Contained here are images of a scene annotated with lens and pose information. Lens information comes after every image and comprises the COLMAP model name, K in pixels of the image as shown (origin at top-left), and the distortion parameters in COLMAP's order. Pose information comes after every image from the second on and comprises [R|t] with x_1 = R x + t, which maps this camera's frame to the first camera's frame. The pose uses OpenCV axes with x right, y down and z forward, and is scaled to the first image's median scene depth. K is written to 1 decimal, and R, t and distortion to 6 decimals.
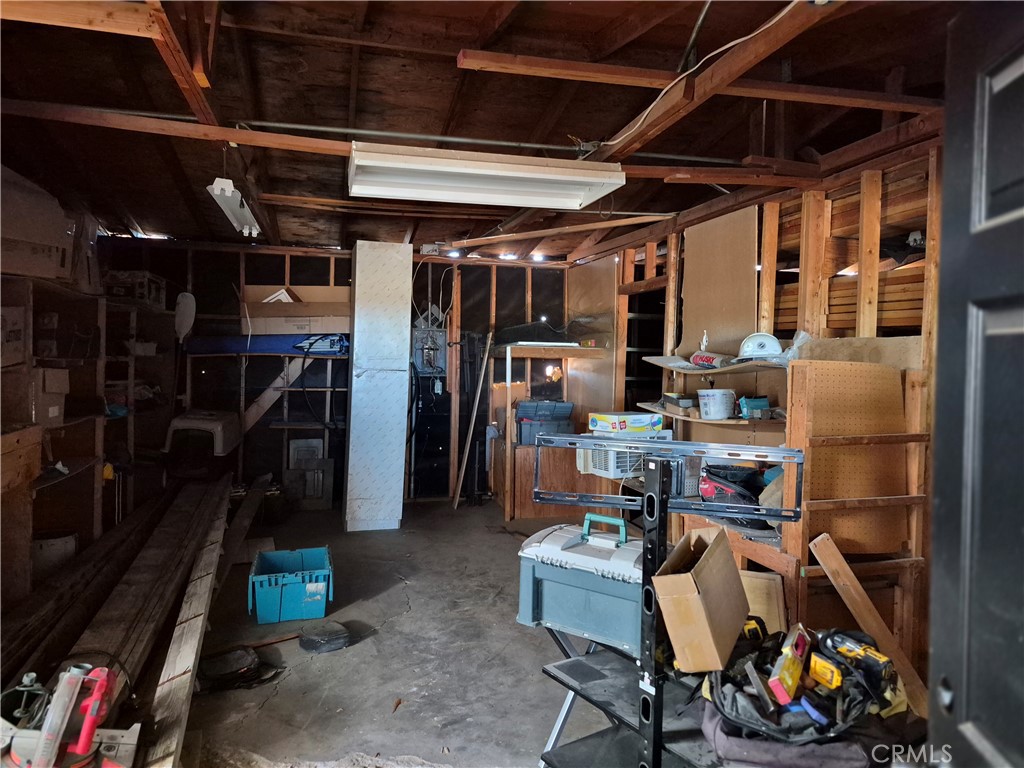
lens RADIAL K [[703.5, 0, 512.5], [0, 703.5, 387.9], [0, 0, 1]] dist [0.097510, -0.121311]
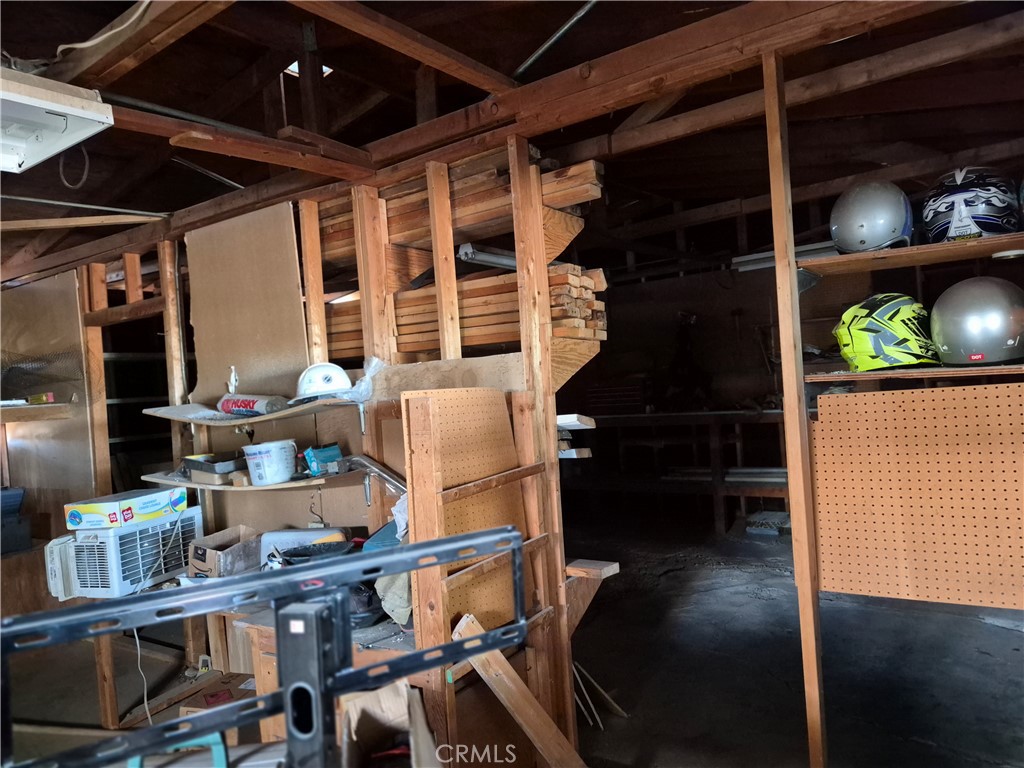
lens RADIAL K [[703.5, 0, 512.5], [0, 703.5, 387.9], [0, 0, 1]] dist [0.097510, -0.121311]
pose [[0.756152, -0.084083, 0.648972, 0.002342], [0.120604, 0.992629, -0.011914, -0.015736], [-0.643186, 0.087278, 0.760719, 0.276128]]
